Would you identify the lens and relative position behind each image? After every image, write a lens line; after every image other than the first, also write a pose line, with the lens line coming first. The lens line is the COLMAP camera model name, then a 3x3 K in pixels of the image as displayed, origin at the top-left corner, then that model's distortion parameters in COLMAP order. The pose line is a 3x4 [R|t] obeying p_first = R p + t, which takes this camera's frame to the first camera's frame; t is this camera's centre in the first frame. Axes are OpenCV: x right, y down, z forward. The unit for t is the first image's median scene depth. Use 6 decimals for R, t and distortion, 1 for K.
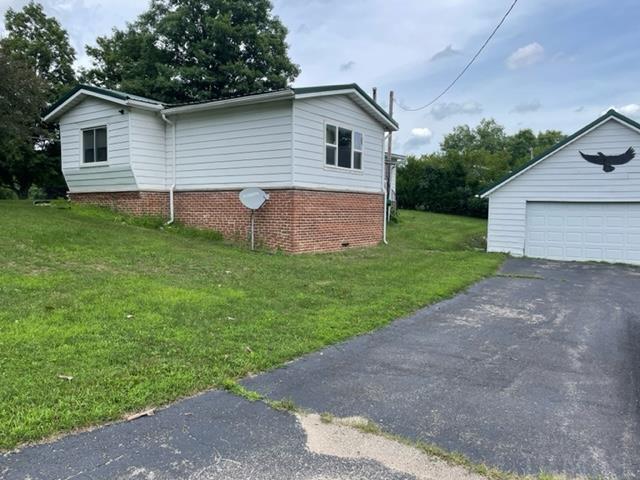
lens RADIAL K [[484.5, 0, 315.7], [0, 484.5, 237.4], [0, 0, 1]] dist [0.069162, -0.074505]
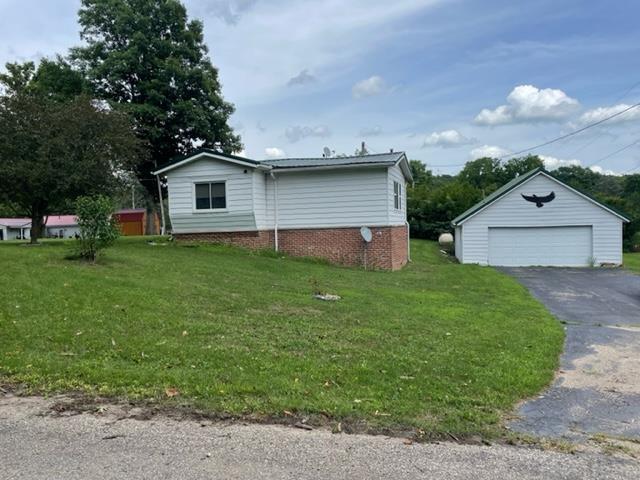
lens RADIAL K [[484.5, 0, 323.7], [0, 484.5, 242.3], [0, 0, 1]] dist [0.069162, -0.074505]
pose [[0.954772, -0.040850, 0.294520, -0.530392], [0.050027, 0.998467, -0.023691, -0.022381], [-0.293101, 0.037353, 0.955352, -0.273859]]
